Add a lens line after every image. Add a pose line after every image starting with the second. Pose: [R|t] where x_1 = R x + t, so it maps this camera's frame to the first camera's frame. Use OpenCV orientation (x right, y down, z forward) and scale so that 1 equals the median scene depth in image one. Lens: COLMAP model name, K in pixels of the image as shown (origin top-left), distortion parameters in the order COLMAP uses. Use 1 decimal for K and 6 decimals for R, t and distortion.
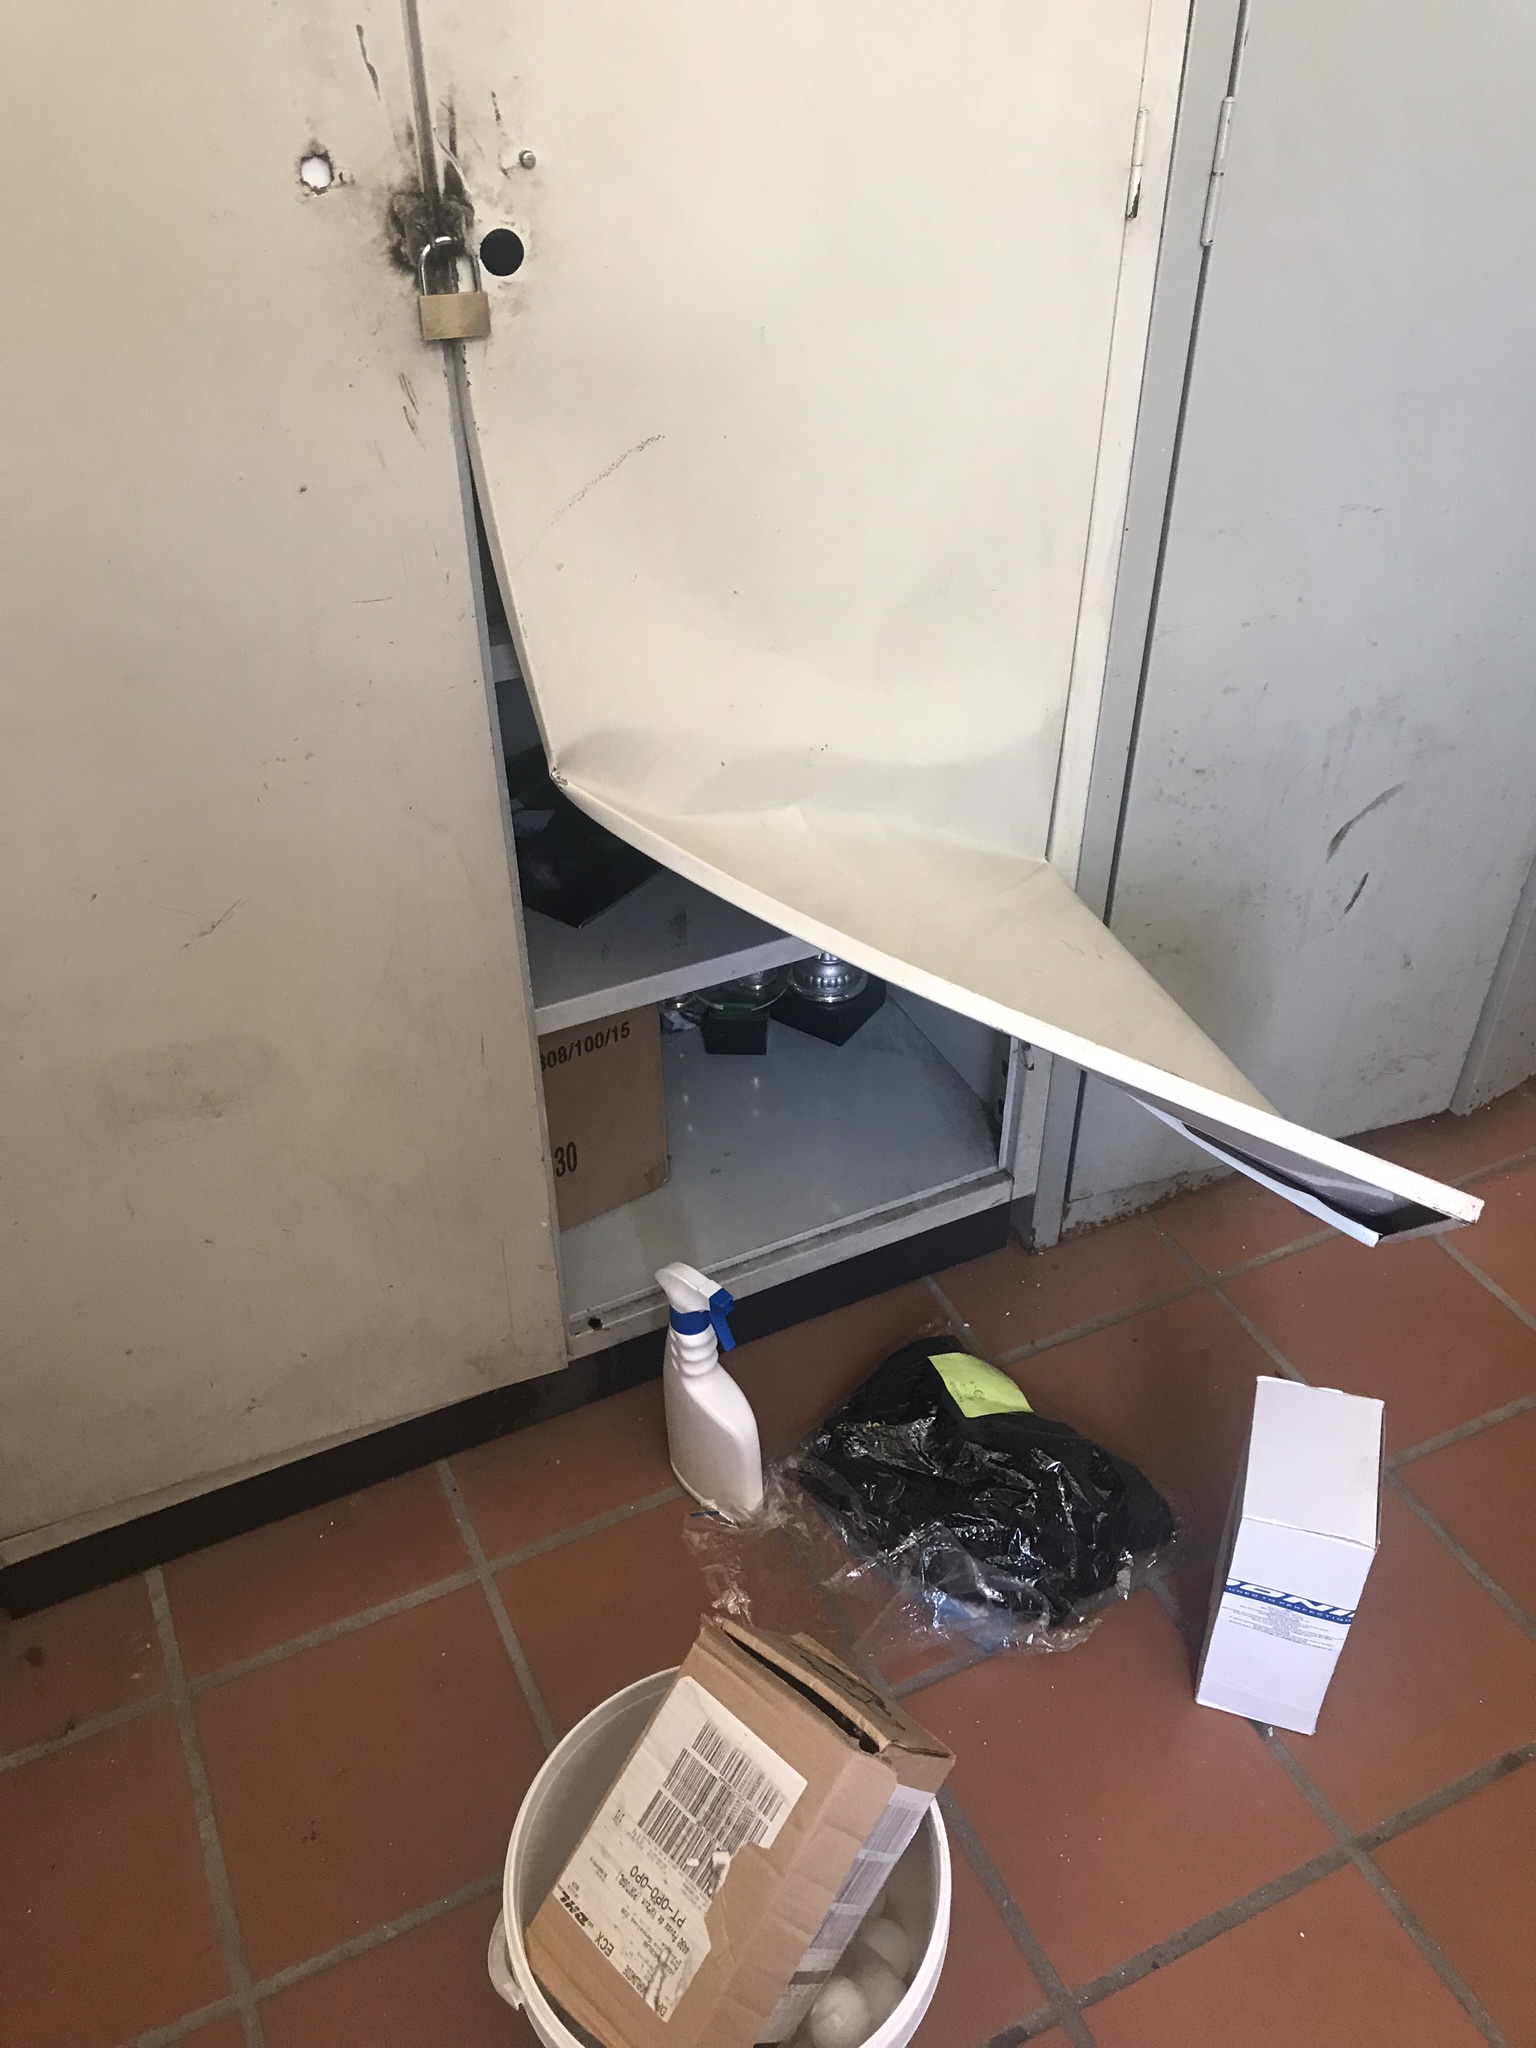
lens RADIAL K [[1698.6, 0, 765.6], [0, 1698.6, 1012.6], [0, 0, 1]] dist [0.008437, -0.048978]
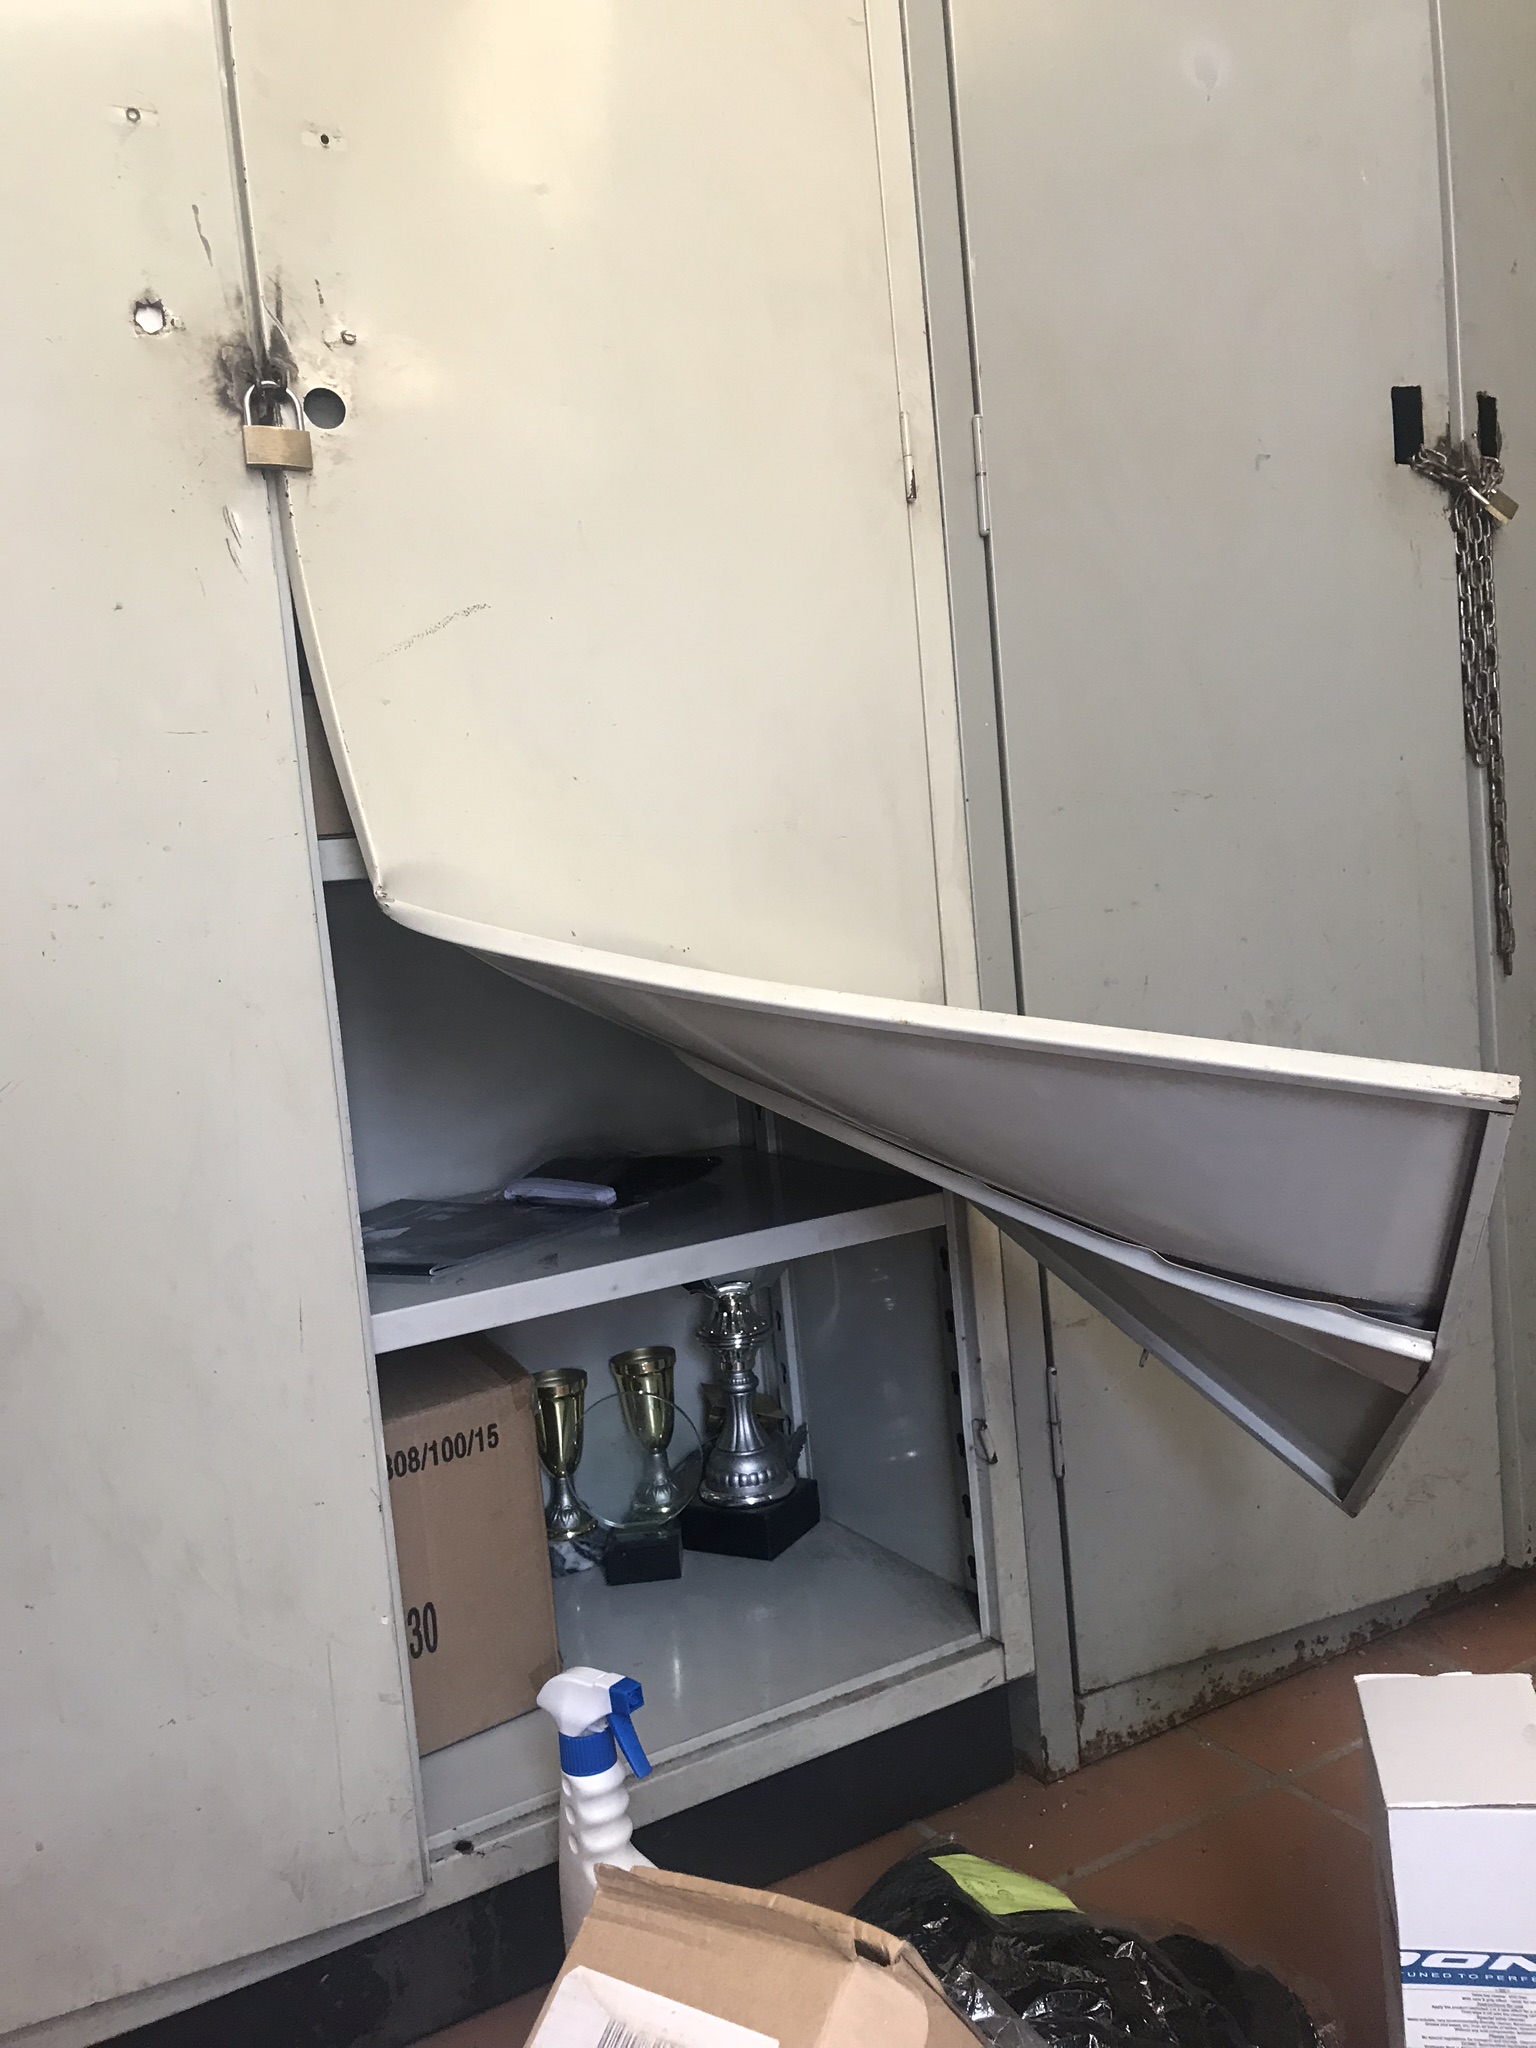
lens RADIAL K [[1698.6, 0, 784.5], [0, 1698.6, 1008.2], [0, 0, 1]] dist [0.008437, -0.048978]
pose [[0.992283, -0.089804, 0.085491, 0.005331], [0.122495, 0.816789, -0.563782, 0.331967], [-0.019198, 0.569904, 0.821487, 0.213365]]
